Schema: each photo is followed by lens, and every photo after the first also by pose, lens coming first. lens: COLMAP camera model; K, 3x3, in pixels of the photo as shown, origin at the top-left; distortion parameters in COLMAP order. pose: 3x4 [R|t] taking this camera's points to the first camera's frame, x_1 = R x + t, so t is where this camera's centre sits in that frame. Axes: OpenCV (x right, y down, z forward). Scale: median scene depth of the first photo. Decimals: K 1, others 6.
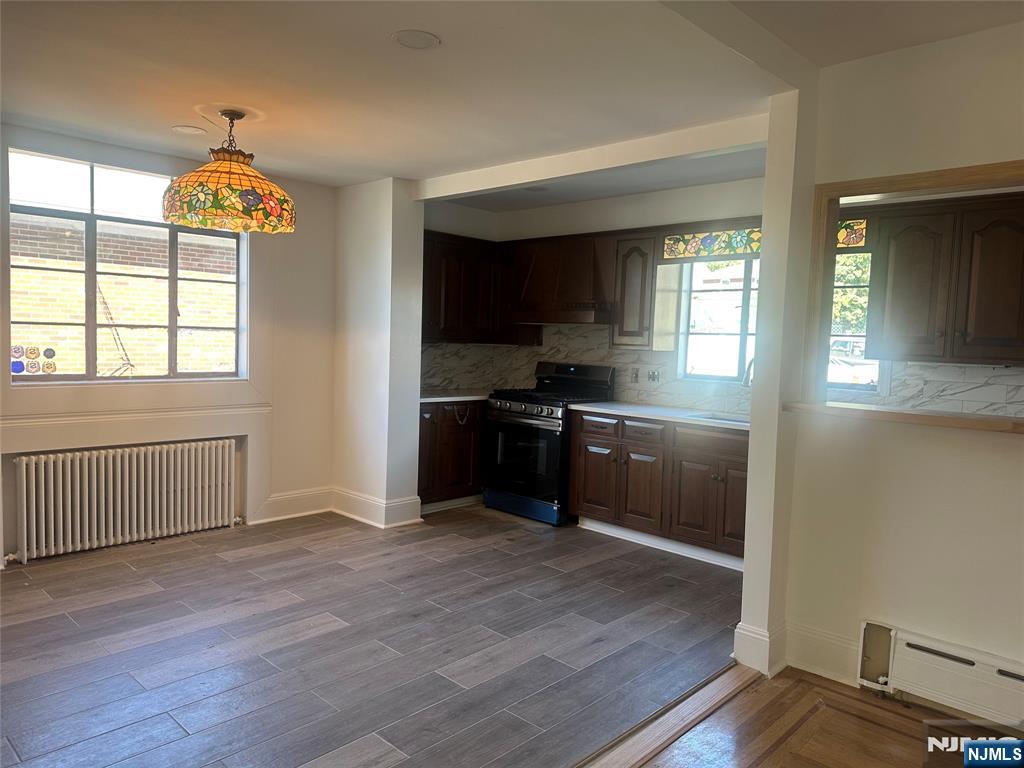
lens RADIAL K [[726.4, 0, 512.0], [0, 726.4, 384.0], [0, 0, 1]] dist [0.007708, 0.000825]
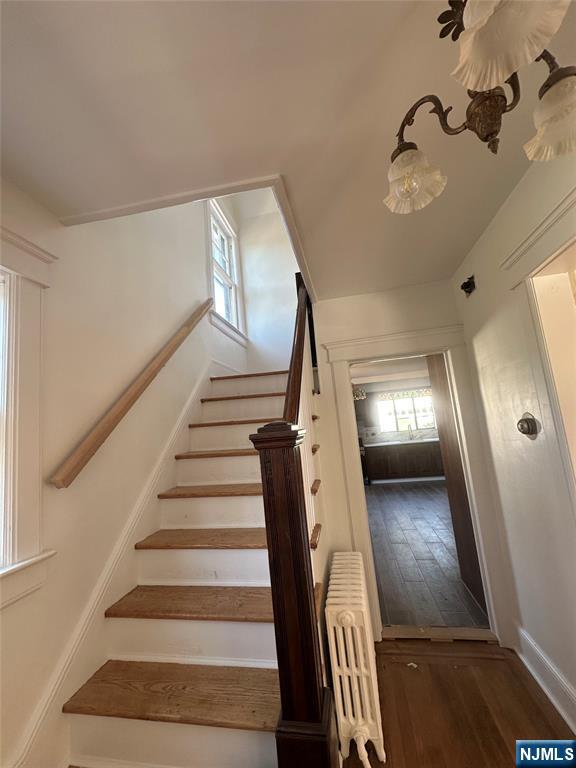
lens RADIAL K [[306.6, 0, 288.0], [0, 306.6, 384.0], [0, 0, 1]] dist [-0.001831, -0.000039]
pose [[0.841879, -0.043356, 0.537922, -1.135668], [0.160442, 0.971806, -0.172774, -0.069265], [-0.515265, 0.231760, 0.825100, -0.041501]]
